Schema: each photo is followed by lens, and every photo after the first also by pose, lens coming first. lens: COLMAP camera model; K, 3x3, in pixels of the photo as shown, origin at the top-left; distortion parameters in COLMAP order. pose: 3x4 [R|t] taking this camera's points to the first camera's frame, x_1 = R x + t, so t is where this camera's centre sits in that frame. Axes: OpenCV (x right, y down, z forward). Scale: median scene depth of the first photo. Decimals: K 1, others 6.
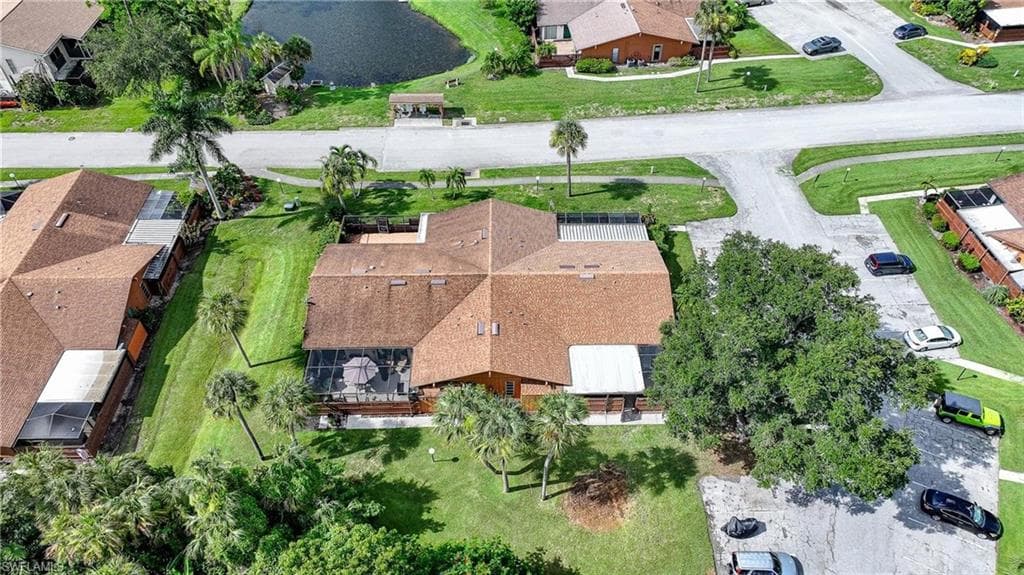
lens RADIAL K [[738.1, 0, 512.0], [0, 738.1, 287.5], [0, 0, 1]] dist [0.009705, 0.001426]
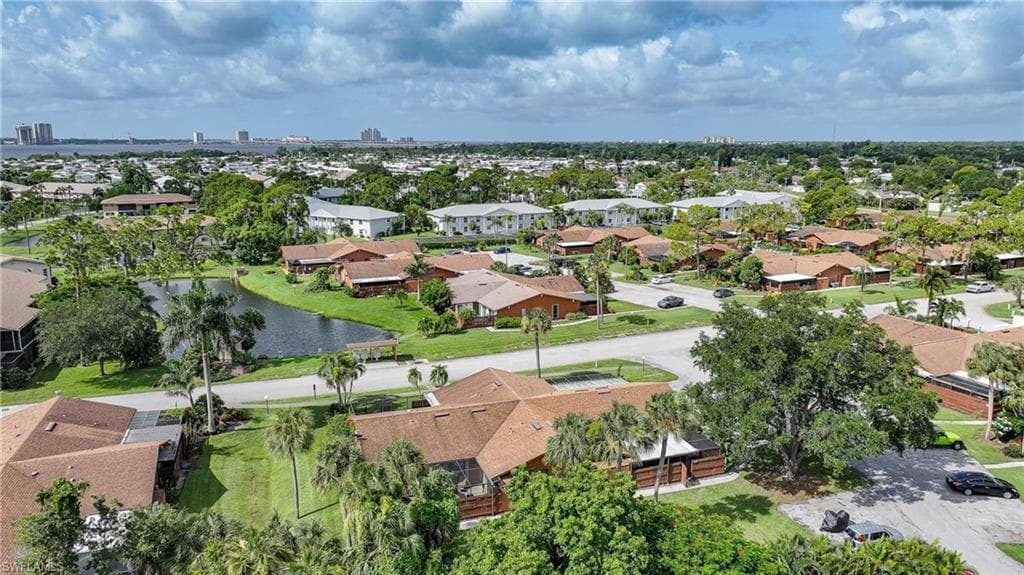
lens RADIAL K [[738.1, 0, 512.0], [0, 738.1, 287.5], [0, 0, 1]] dist [0.009705, 0.001426]
pose [[0.949082, -0.057833, 0.309674, -0.317430], [0.222654, 0.818560, -0.529514, 0.359023], [-0.222864, 0.571503, 0.789757, 0.043896]]
